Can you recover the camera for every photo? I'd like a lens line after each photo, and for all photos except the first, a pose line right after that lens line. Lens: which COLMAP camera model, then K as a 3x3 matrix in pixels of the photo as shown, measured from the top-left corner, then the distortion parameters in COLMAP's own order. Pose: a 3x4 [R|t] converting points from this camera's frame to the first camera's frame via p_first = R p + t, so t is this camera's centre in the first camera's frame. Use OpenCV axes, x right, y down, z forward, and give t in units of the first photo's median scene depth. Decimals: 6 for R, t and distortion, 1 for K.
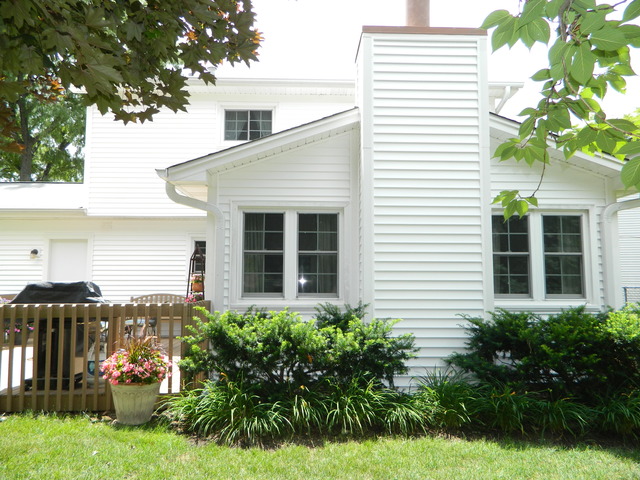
lens RADIAL K [[478.2, 0, 319.6], [0, 478.2, 239.9], [0, 0, 1]] dist [0.006951, -0.002305]
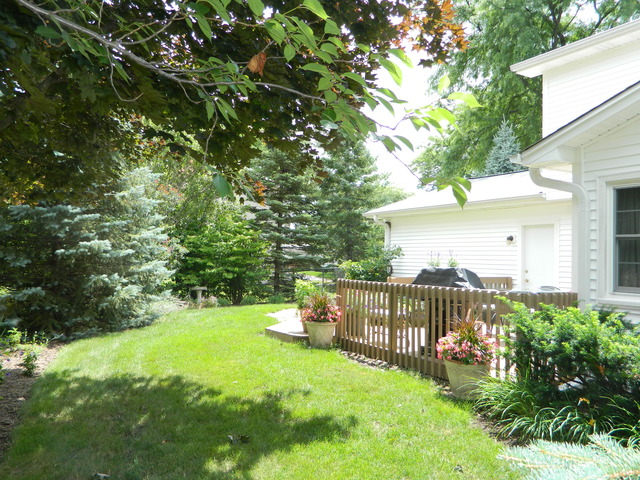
lens RADIAL K [[549.7, 0, 319.5], [0, 549.7, 239.7], [0, 0, 1]] dist [0.007858, 0.002856]
pose [[0.454201, -0.021212, -0.890647, 0.517989], [0.057455, 0.998333, 0.005523, -0.004880], [0.889045, -0.053680, 0.454662, 0.134025]]
